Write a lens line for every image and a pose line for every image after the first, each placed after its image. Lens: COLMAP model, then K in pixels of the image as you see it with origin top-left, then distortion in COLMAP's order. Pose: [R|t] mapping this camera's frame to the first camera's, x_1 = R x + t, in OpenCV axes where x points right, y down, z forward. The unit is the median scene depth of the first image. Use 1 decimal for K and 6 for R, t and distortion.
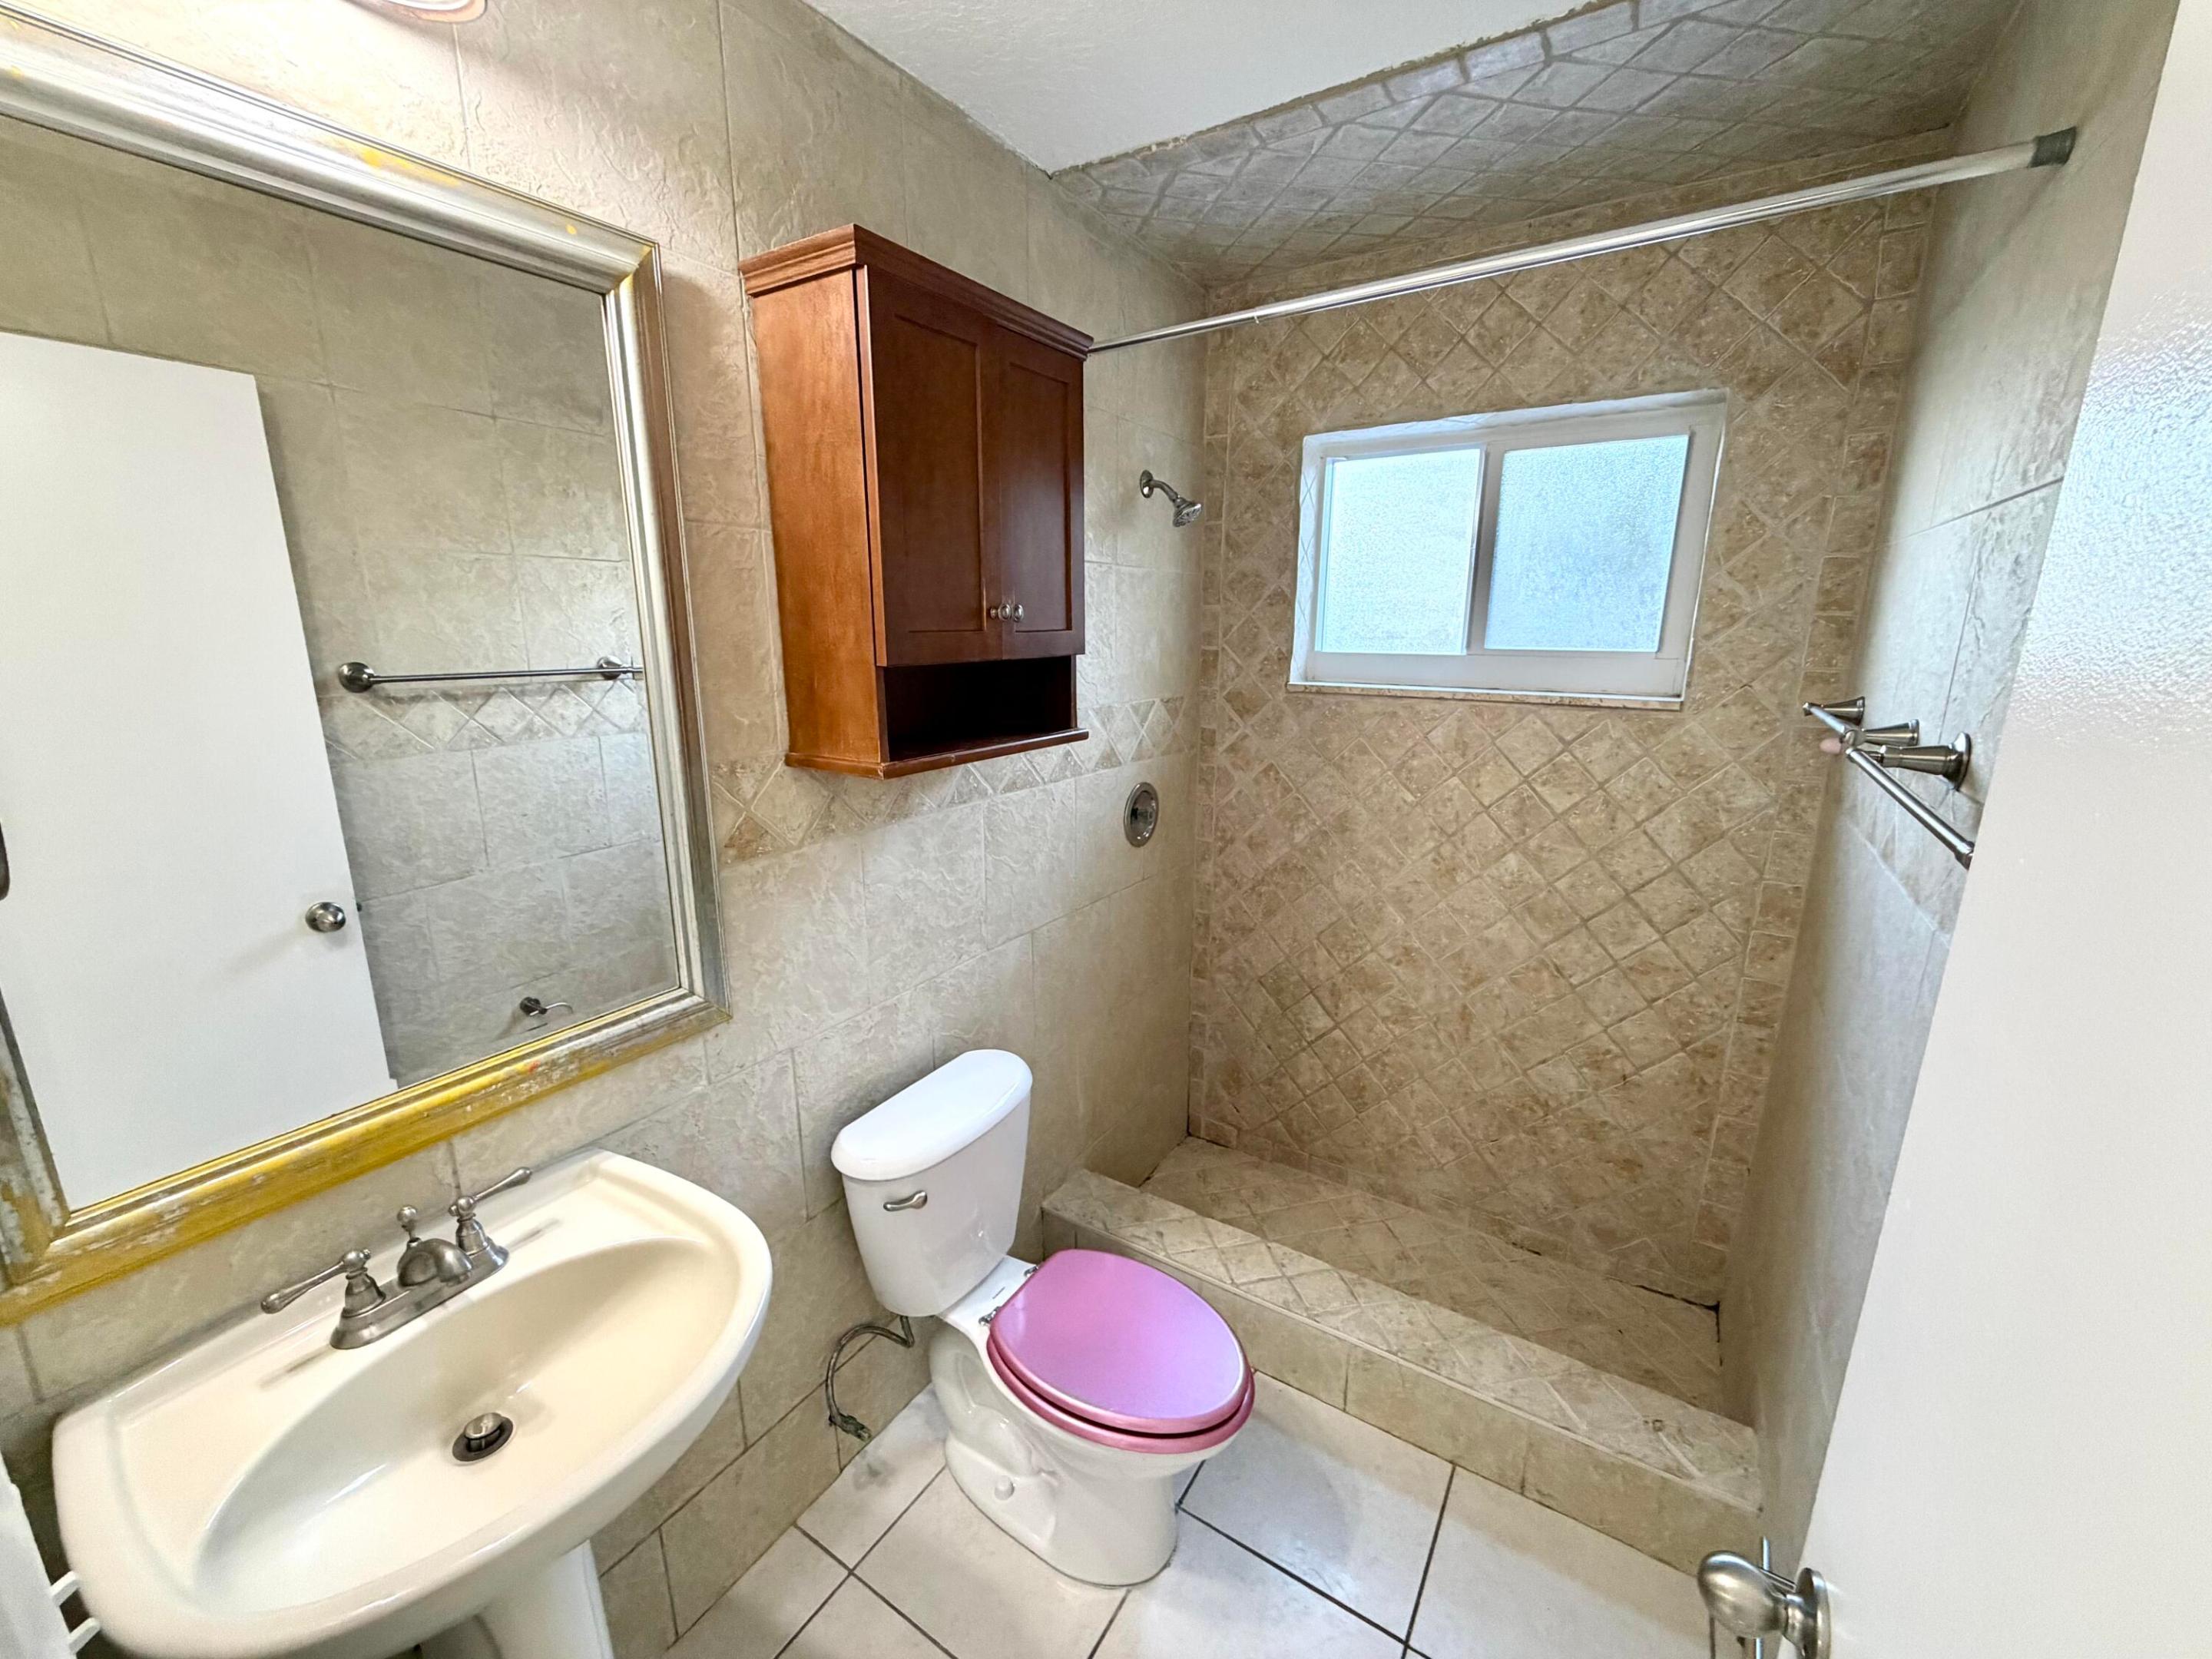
lens RADIAL K [[884.5, 0, 1097.0], [0, 884.5, 833.7], [0, 0, 1]] dist [0.002065, -0.000256]
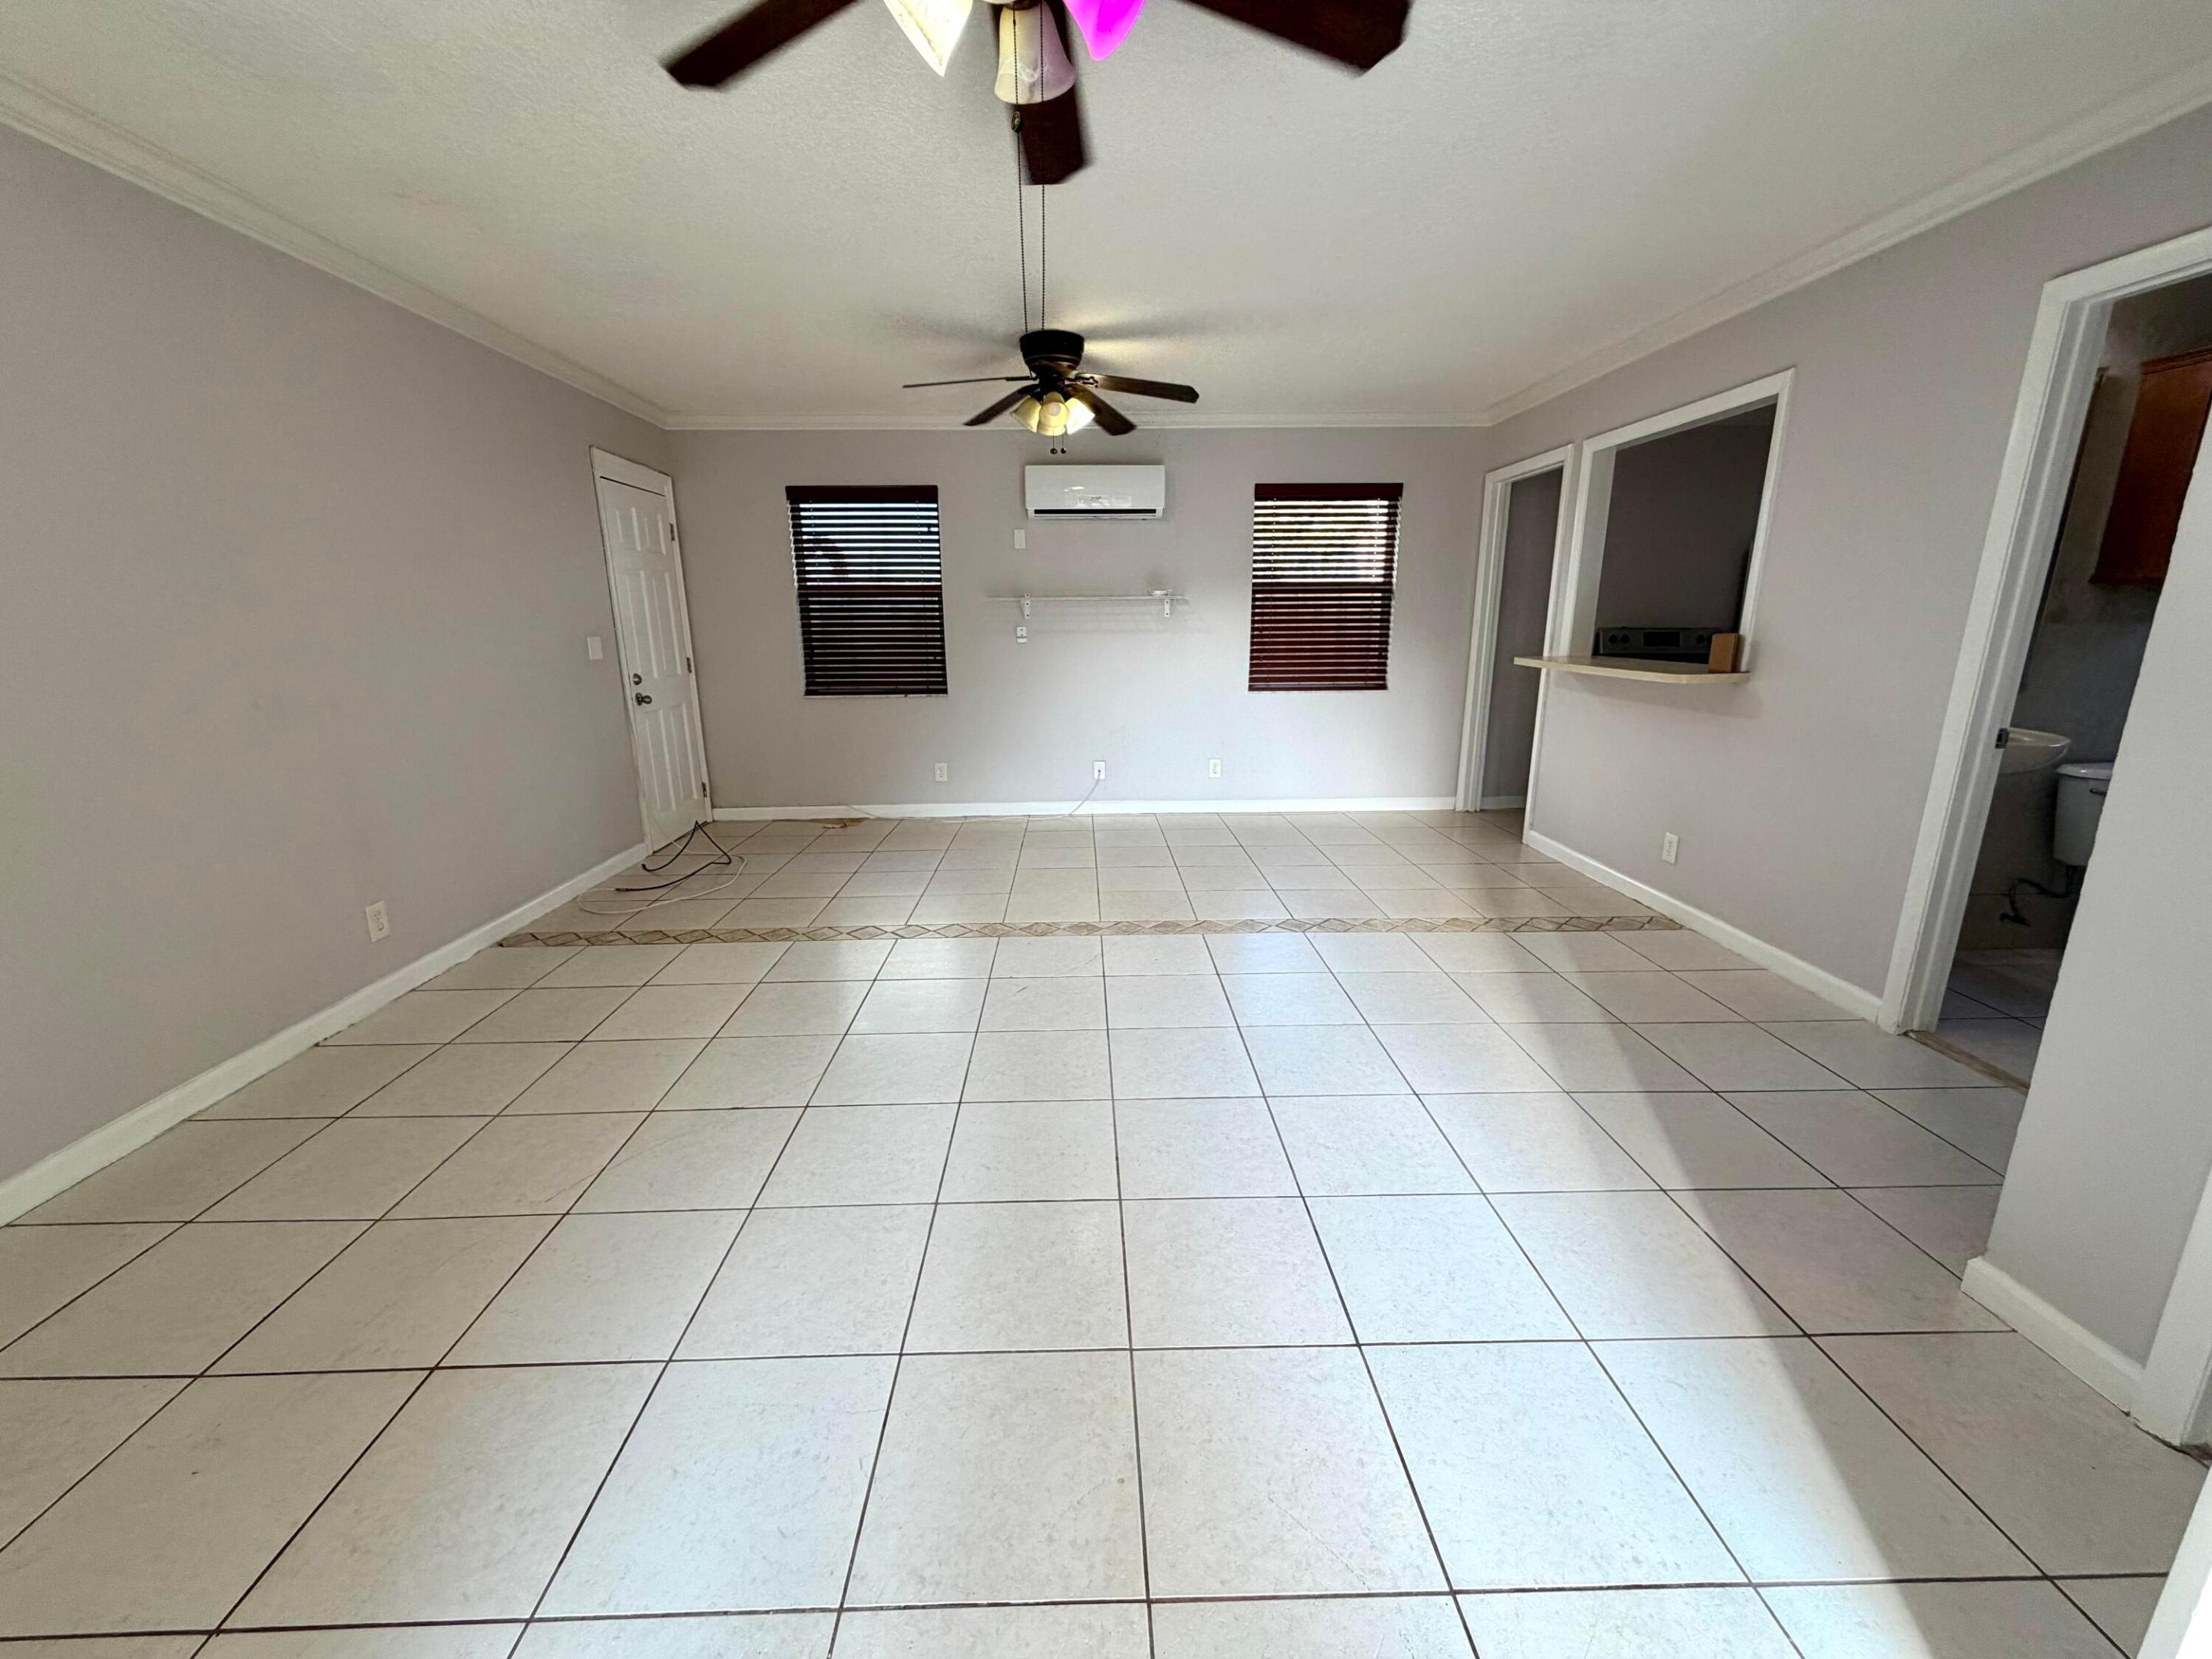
lens RADIAL K [[884.5, 0, 1097.0], [0, 884.5, 827.8], [0, 0, 1]] dist [0.002065, -0.000256]
pose [[0.556973, 0.193083, -0.807775, 0.144422], [-0.189179, 0.976528, 0.102979, 0.630342], [0.808698, 0.095458, 0.580427, -1.847469]]
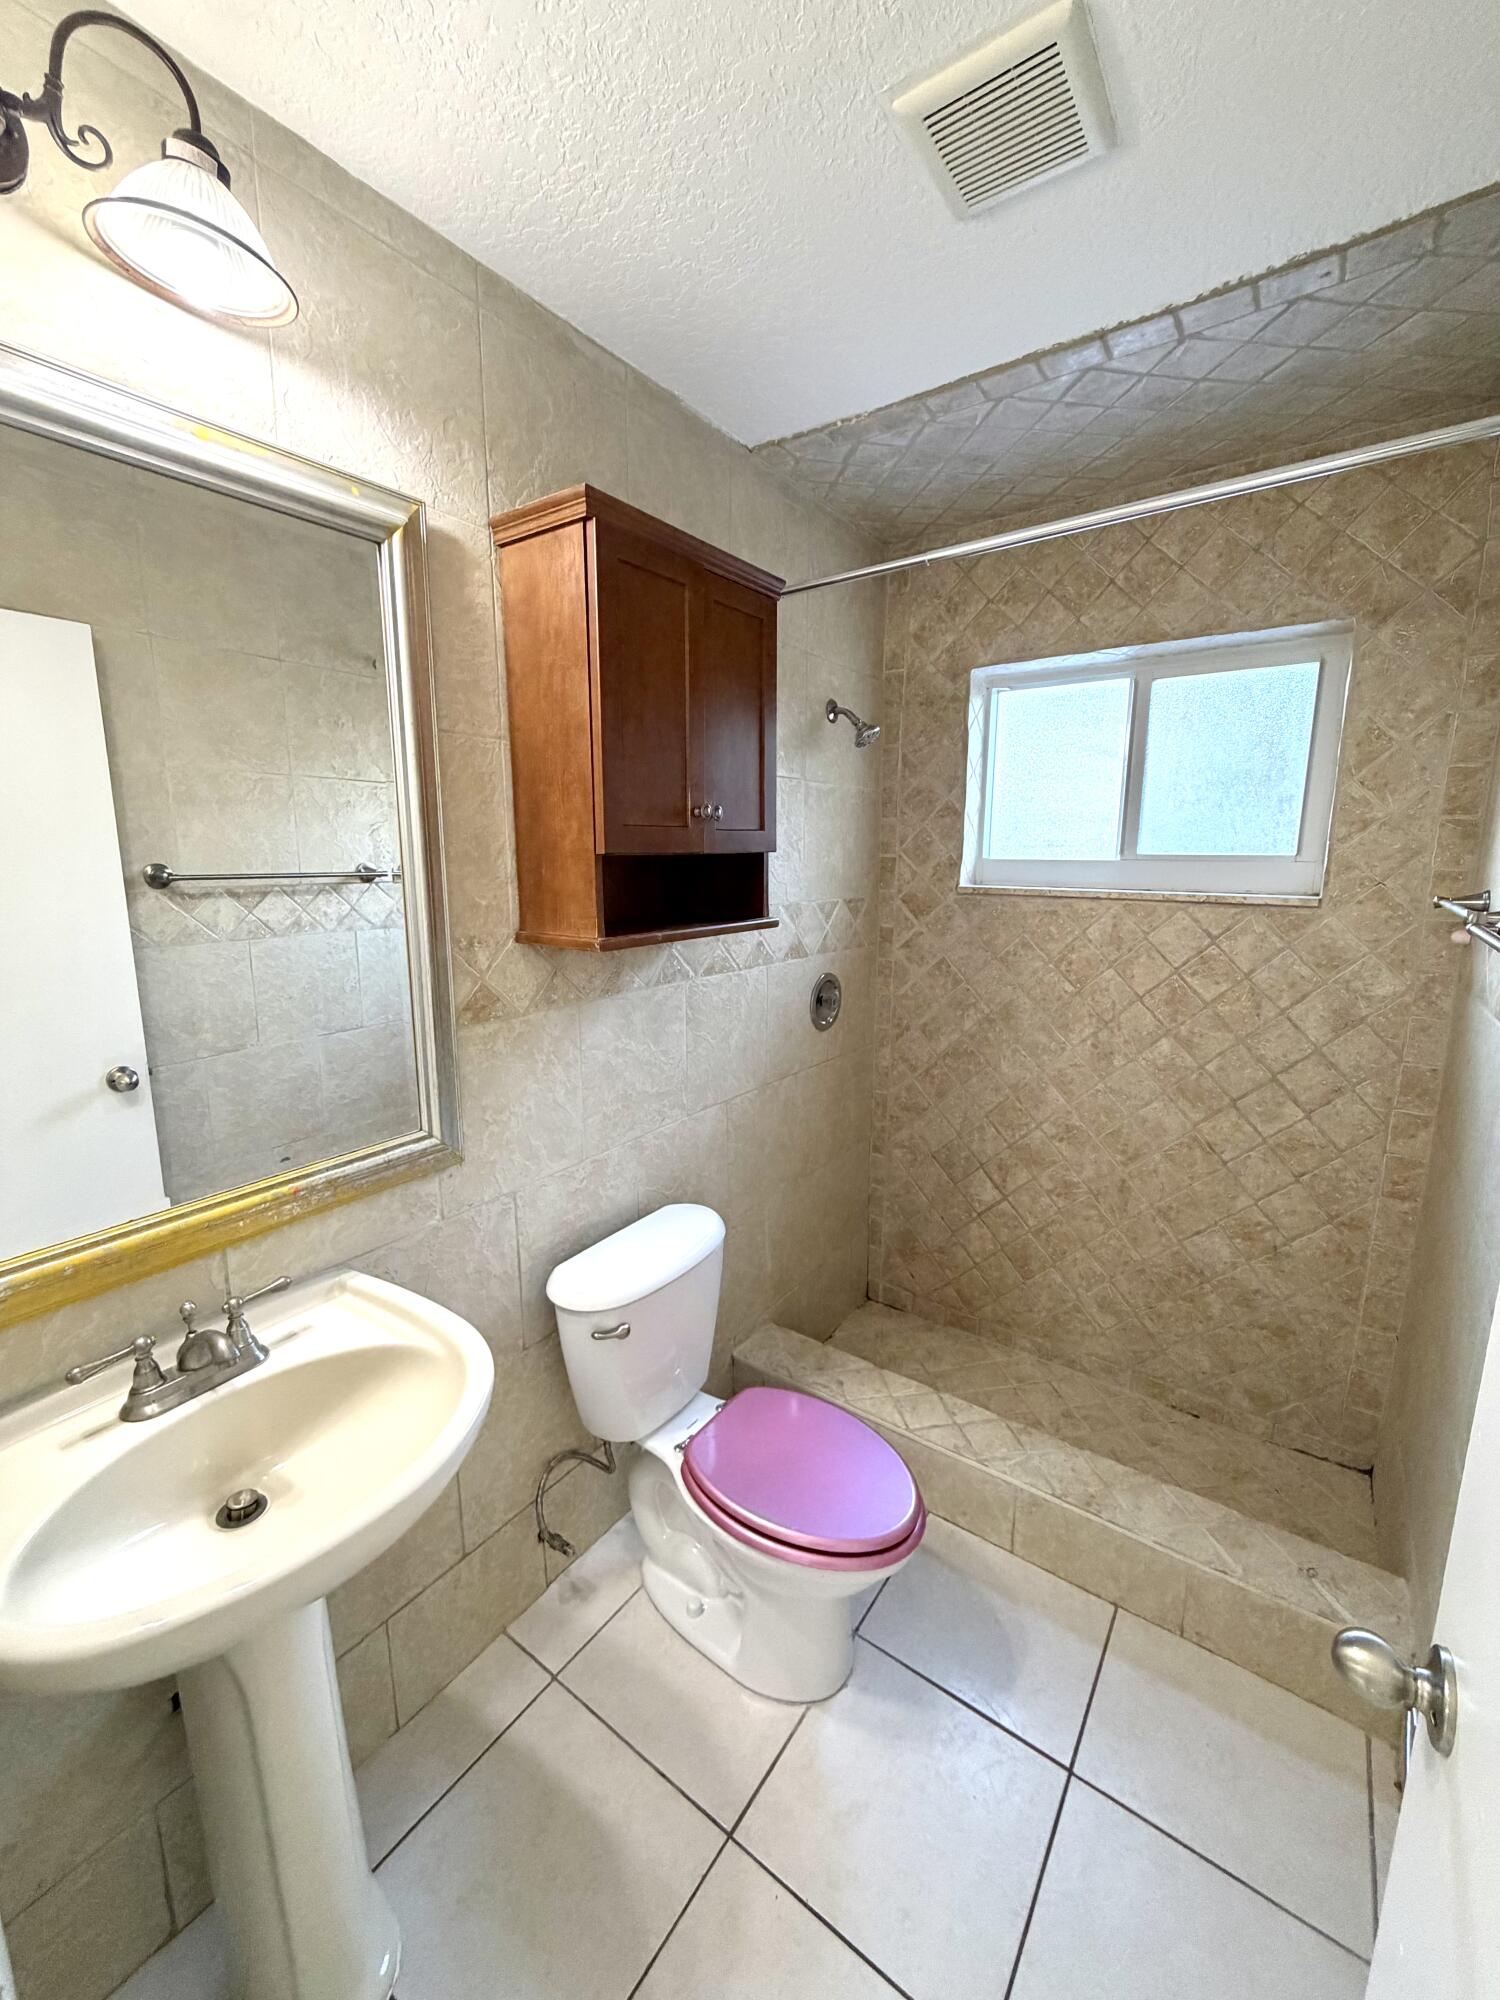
lens RADIAL K [[799.7, 0, 749.2], [0, 799.7, 997.4], [0, 0, 1]] dist [0.002065, -0.000256]
pose [[0.998817, 0.008695, -0.047837, 0.002826], [-0.011211, 0.998553, -0.052590, 0.038306], [0.047311, 0.053064, 0.997470, -0.019955]]
